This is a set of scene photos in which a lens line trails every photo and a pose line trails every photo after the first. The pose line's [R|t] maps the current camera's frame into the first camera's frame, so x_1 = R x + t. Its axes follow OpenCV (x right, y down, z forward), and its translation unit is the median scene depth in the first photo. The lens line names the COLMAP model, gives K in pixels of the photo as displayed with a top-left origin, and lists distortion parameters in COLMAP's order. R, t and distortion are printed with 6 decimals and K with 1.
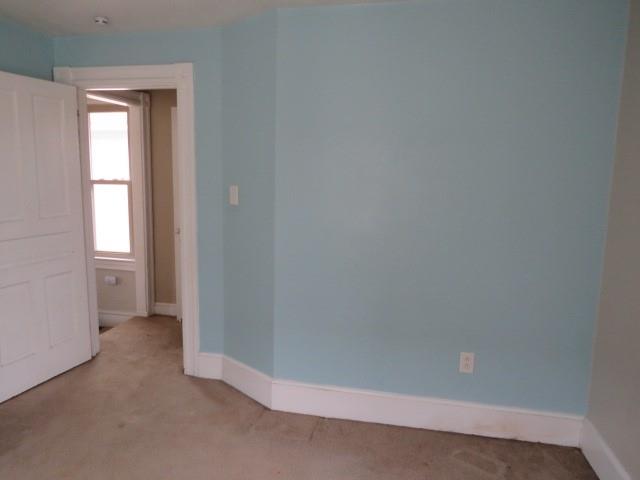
lens RADIAL K [[454.4, 0, 321.2], [0, 454.4, 239.1], [0, 0, 1]] dist [-0.024705, 0.005439]
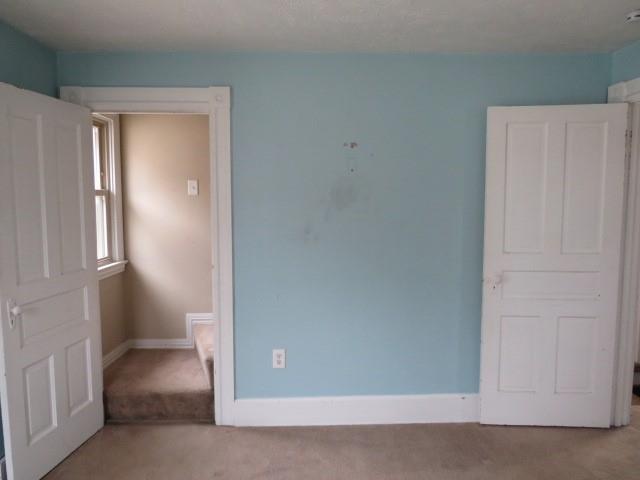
lens RADIAL K [[454.4, 0, 320.6], [0, 454.4, 240.2], [0, 0, 1]] dist [-0.024705, 0.005439]
pose [[0.202776, 0.052103, -0.977838, 0.177753], [-0.121112, 0.992251, 0.027756, -0.035517], [0.971707, 0.112800, 0.207515, 0.291720]]
